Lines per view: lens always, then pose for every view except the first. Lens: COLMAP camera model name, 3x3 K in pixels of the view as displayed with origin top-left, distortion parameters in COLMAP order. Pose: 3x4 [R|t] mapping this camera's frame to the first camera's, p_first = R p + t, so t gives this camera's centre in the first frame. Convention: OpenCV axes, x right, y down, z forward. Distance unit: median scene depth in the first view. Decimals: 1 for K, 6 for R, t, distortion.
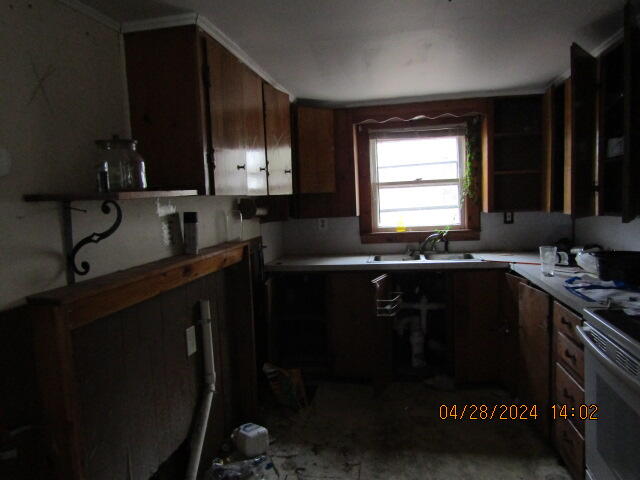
lens RADIAL K [[462.4, 0, 320.0], [0, 462.4, 240.0], [0, 0, 1]] dist [-0.005360, 0.004063]
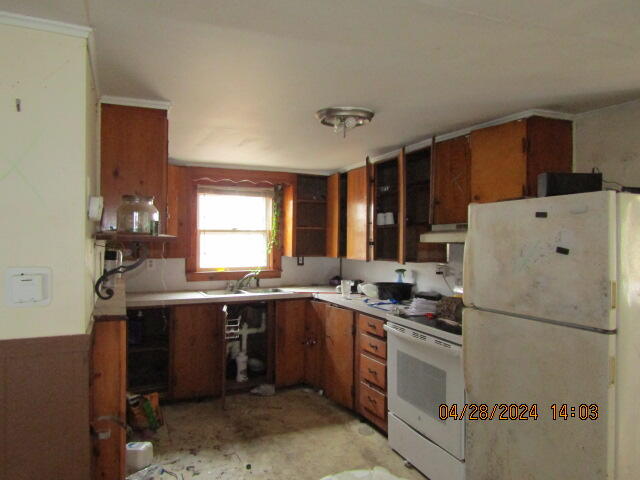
lens RADIAL K [[462.4, 0, 320.0], [0, 462.4, 240.0], [0, 0, 1]] dist [-0.005360, 0.004063]
pose [[0.828864, 0.043047, 0.557791, -0.316401], [0.010073, 0.995725, -0.091814, 0.015624], [-0.559359, 0.081720, 0.824888, -0.155619]]
